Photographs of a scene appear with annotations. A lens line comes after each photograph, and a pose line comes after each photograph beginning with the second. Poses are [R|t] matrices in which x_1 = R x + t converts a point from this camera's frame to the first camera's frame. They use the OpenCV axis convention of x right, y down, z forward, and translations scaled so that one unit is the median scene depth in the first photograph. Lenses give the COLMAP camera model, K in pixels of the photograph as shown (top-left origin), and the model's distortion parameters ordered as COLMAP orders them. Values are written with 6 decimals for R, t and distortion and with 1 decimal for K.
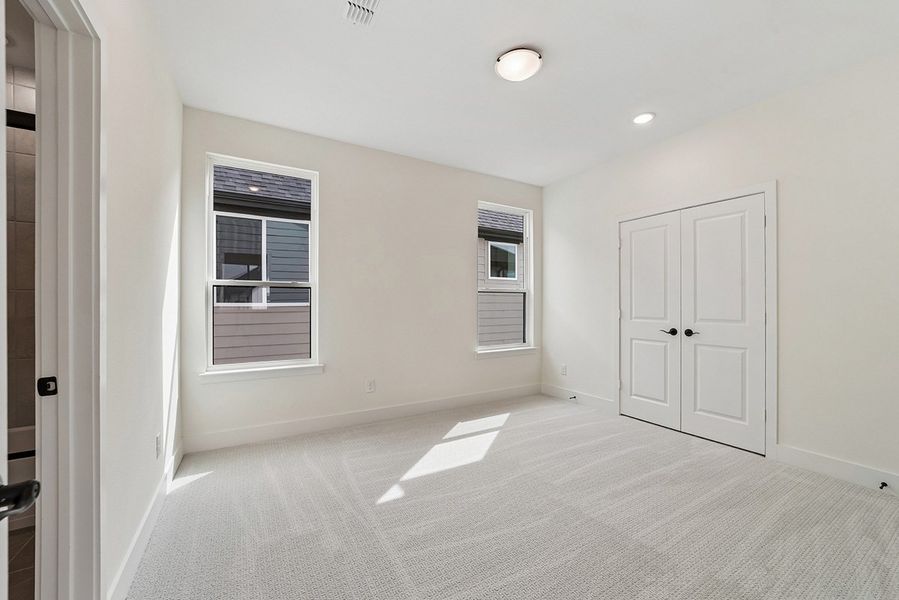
lens RADIAL K [[354.9, 0, 446.3], [0, 354.9, 303.2], [0, 0, 1]] dist [-0.003345, -0.000135]
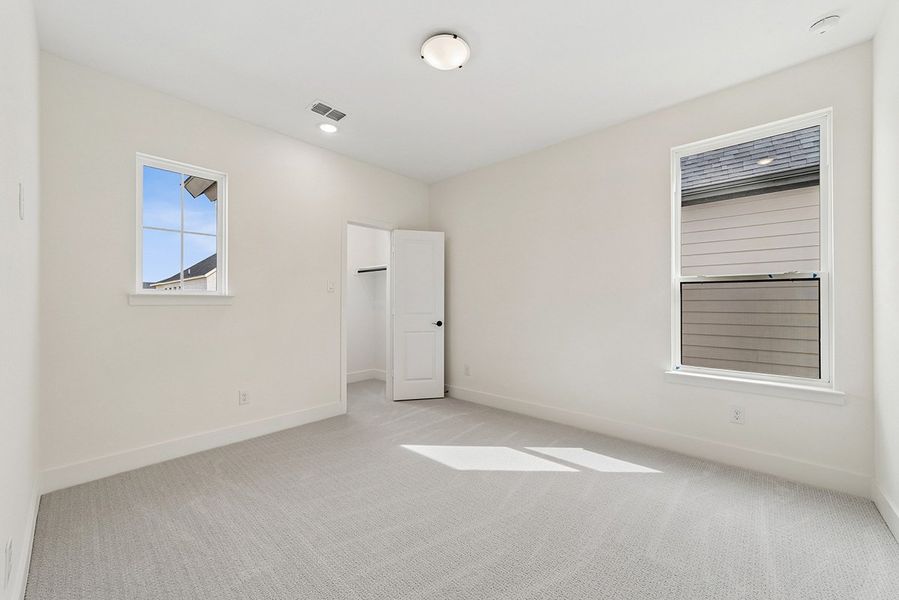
lens RADIAL K [[354.9, 0, 442.7], [0, 354.9, 297.6], [0, 0, 1]] dist [-0.003345, -0.000135]
pose [[0.324694, -0.011110, -0.945754, 0.519972], [-0.003177, 0.999913, -0.012837, 0.002677], [0.945814, 0.007173, 0.324631, 0.323164]]
